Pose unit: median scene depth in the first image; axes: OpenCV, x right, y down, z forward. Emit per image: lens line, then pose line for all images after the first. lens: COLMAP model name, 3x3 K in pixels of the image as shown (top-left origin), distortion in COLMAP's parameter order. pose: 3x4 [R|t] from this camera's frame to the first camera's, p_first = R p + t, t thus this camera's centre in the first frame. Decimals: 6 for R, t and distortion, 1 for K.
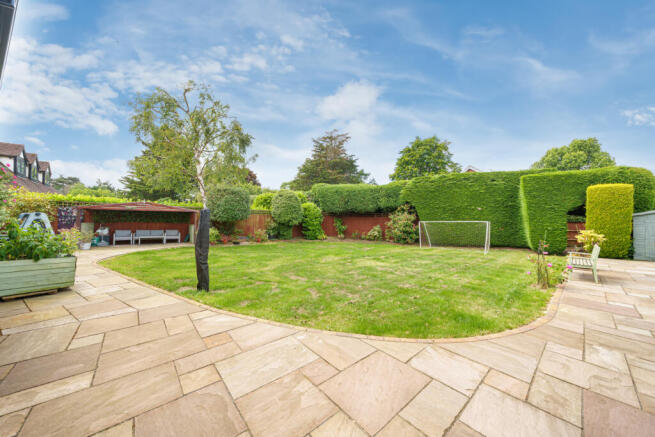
lens RADIAL K [[227.0, 0, 325.0], [0, 227.0, 221.5], [0, 0, 1]] dist [0.009412, 0.000288]
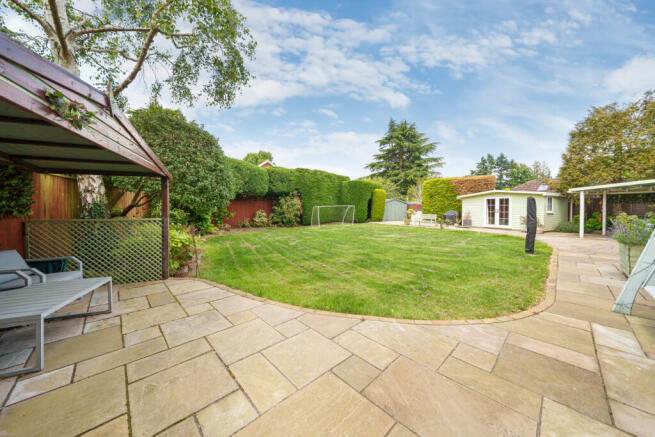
lens RADIAL K [[227.0, 0, 323.7], [0, 227.0, 213.3], [0, 0, 1]] dist [0.009412, 0.000288]
pose [[0.999690, 0.000074, 0.024898, -1.315904], [-0.000147, 0.999996, 0.002953, 0.093795], [-0.024898, -0.002955, 0.999686, -0.012940]]
